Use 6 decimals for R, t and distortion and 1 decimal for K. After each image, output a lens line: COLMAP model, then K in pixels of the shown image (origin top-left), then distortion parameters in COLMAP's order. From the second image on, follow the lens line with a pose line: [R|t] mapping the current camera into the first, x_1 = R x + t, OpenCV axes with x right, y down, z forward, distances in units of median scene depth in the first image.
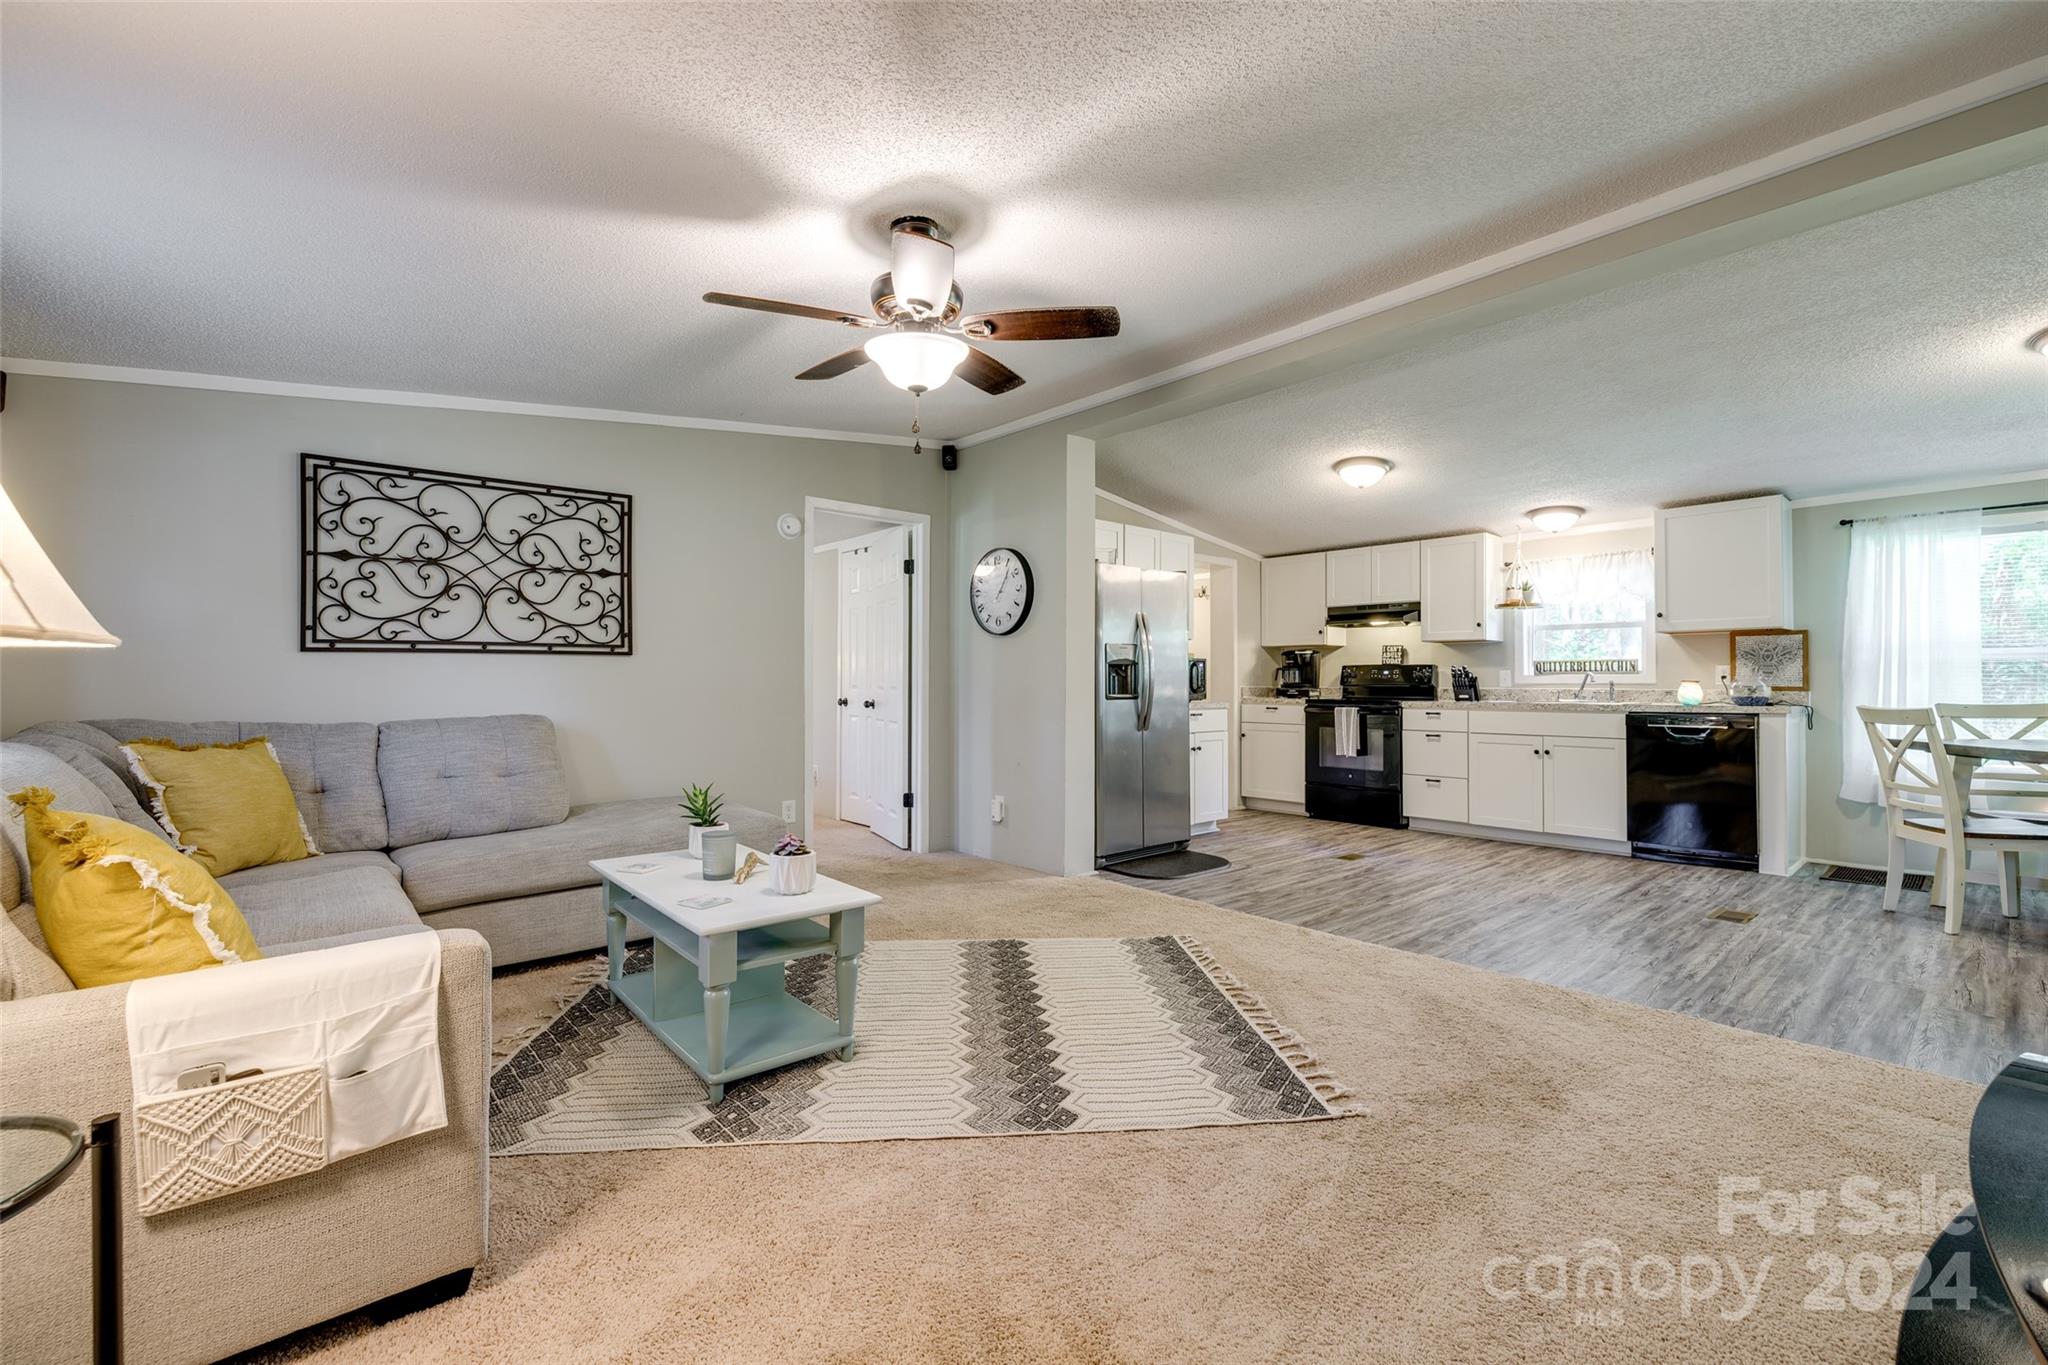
lens RADIAL K [[862.3, 0, 1018.6], [0, 862.3, 671.2], [0, 0, 1]] dist [-0.003138, 0.001395]
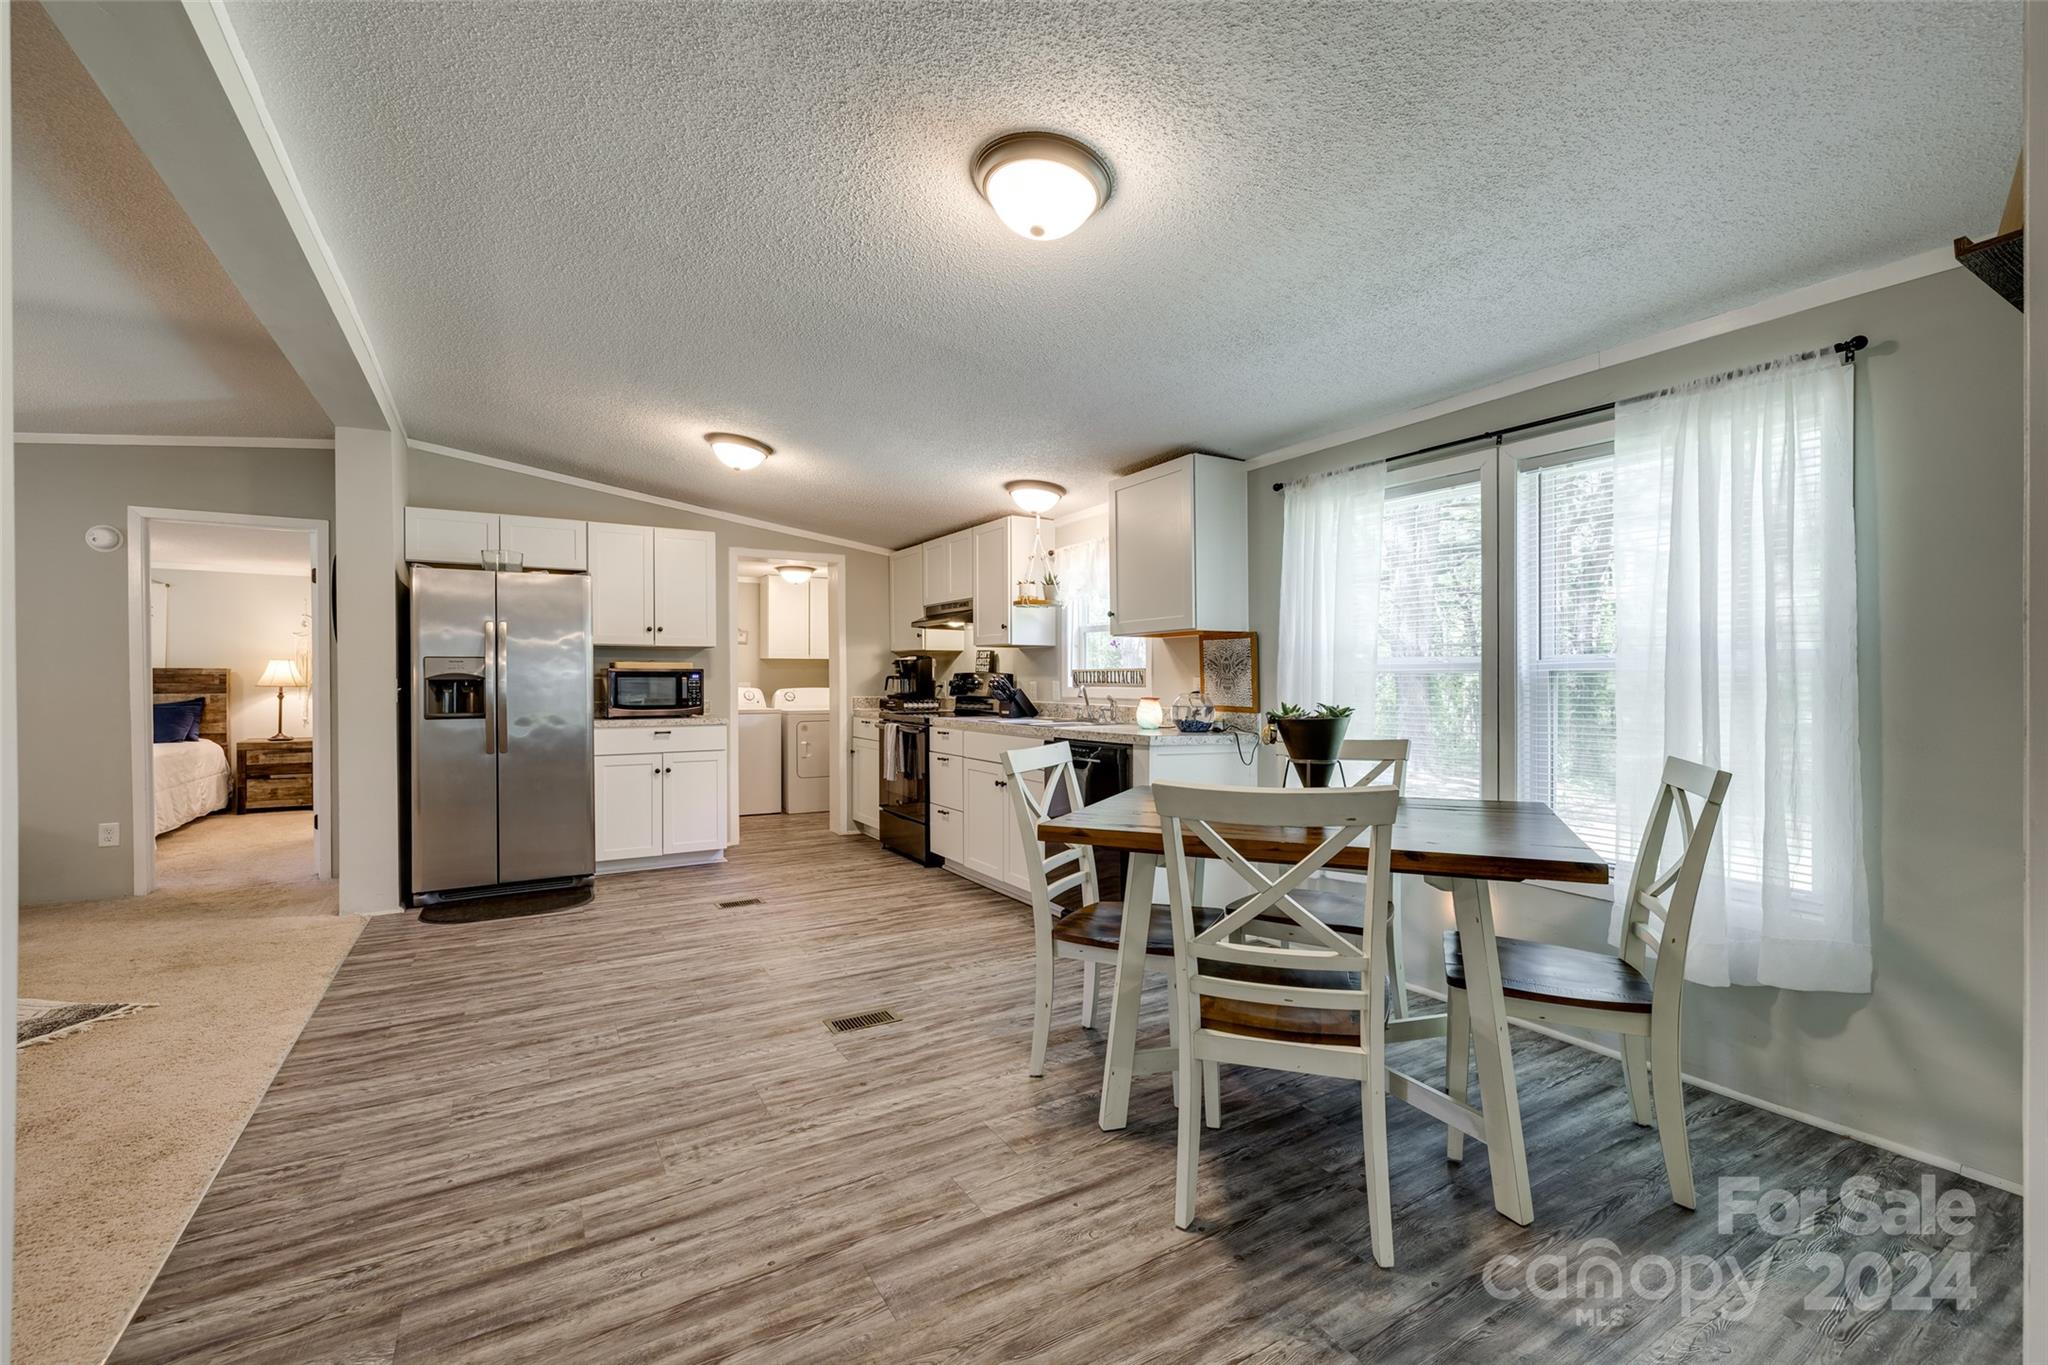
lens RADIAL K [[862.3, 0, 1019.5], [0, 862.3, 680.2], [0, 0, 1]] dist [-0.003138, 0.001395]
pose [[0.983950, -0.002143, -0.178430, 0.825618], [0.005285, 0.999839, 0.017131, -0.019204], [0.178365, -0.017799, 0.983803, 0.216062]]
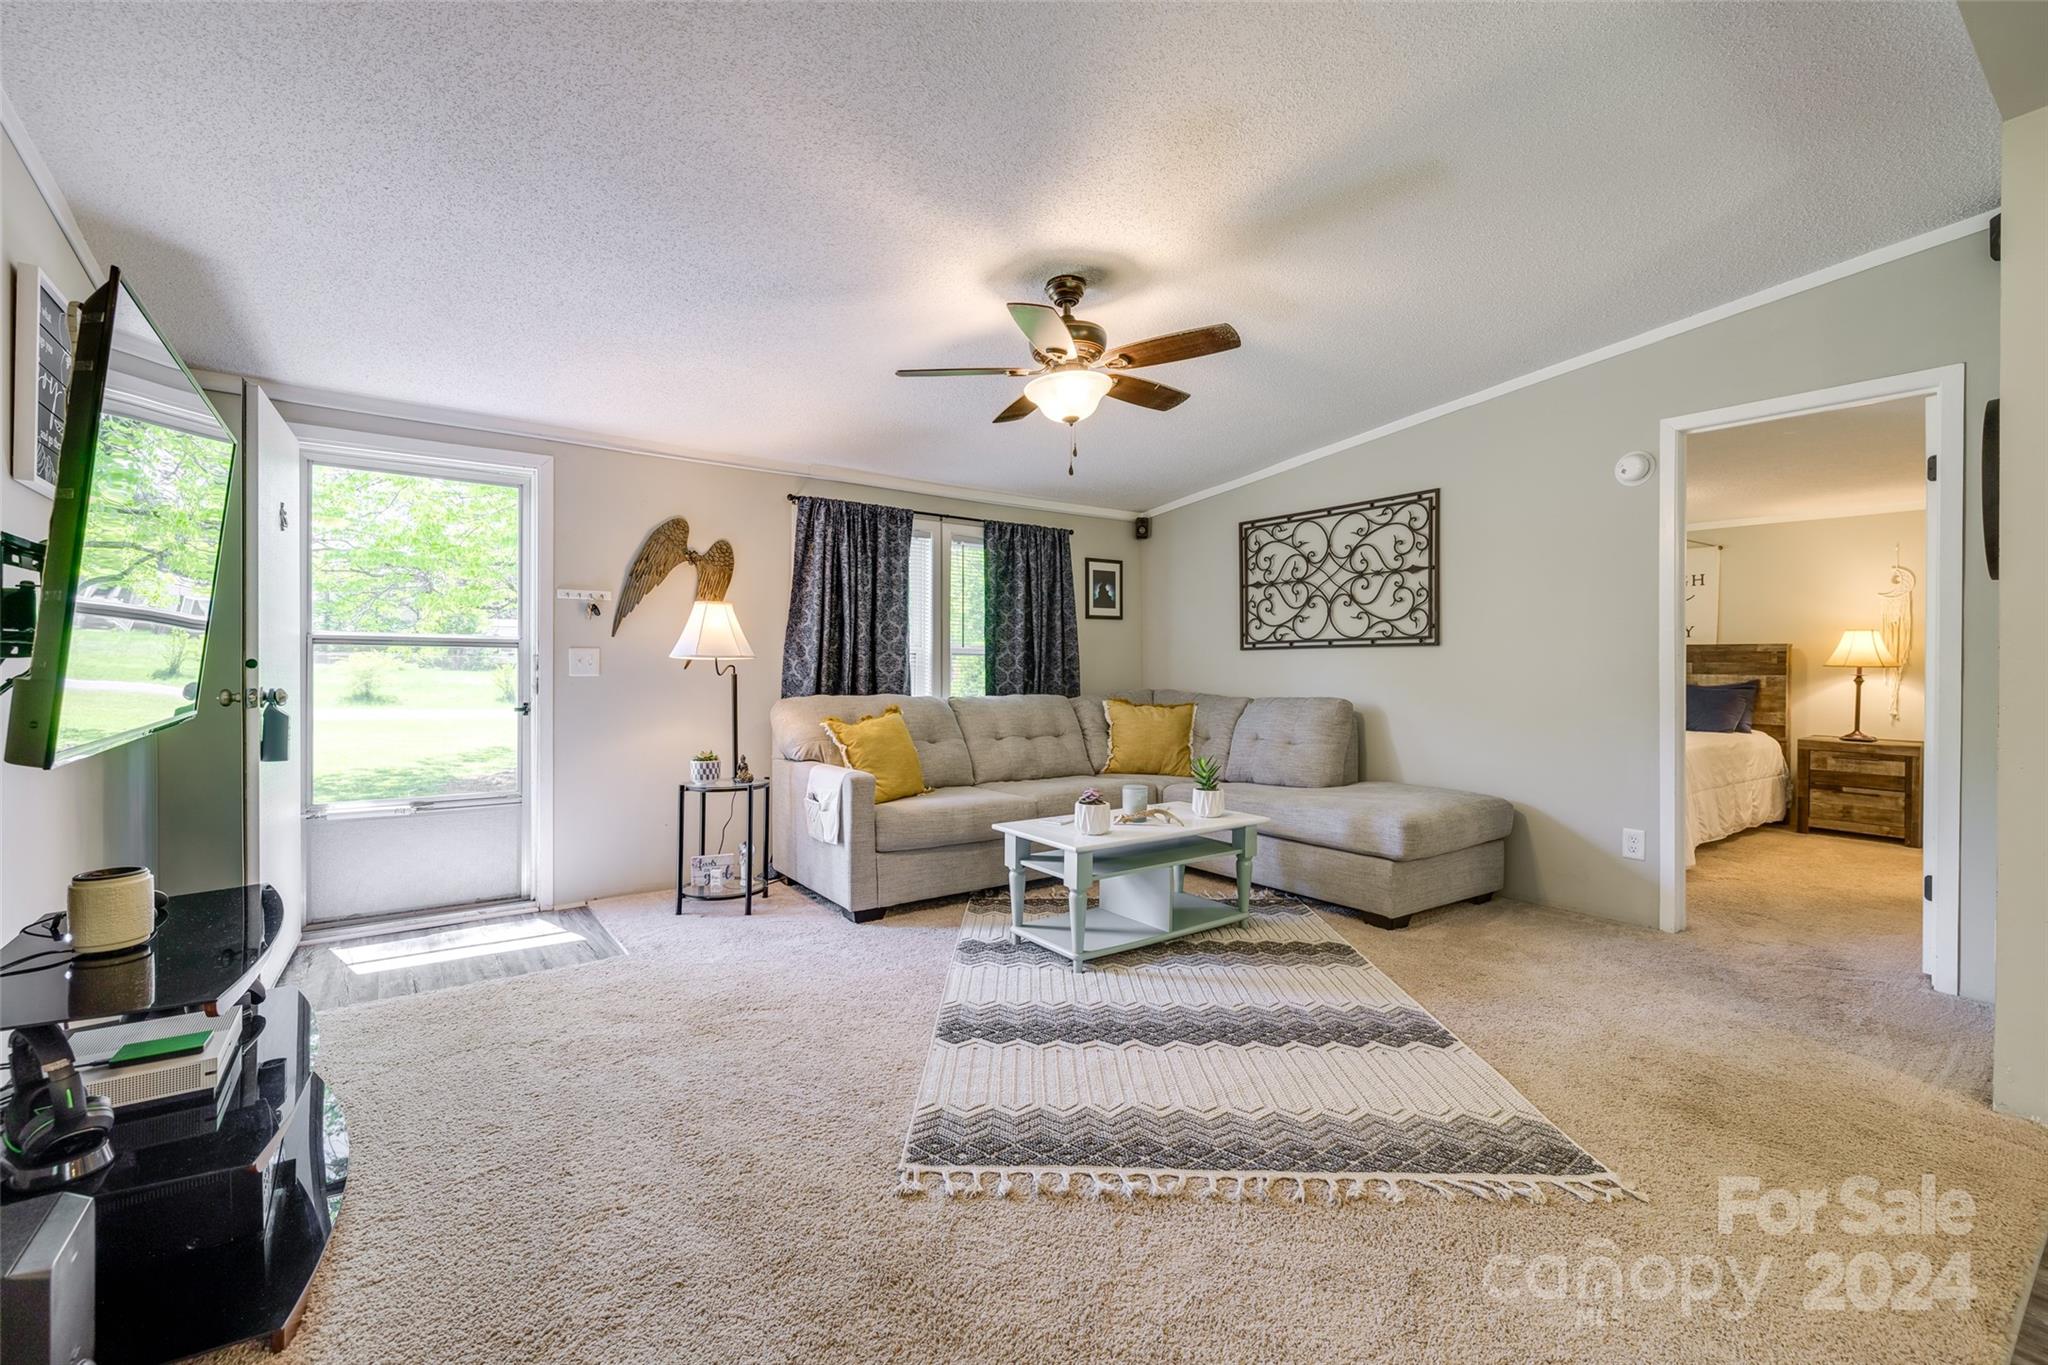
lens RADIAL K [[862.3, 0, 1020.5], [0, 862.3, 671.0], [0, 0, 1]] dist [-0.003138, 0.001395]
pose [[-0.082634, 0.004009, -0.996572, 0.488114], [0.006153, 0.999975, 0.003512, 0.004133], [0.996561, -0.005842, -0.082657, 0.476012]]
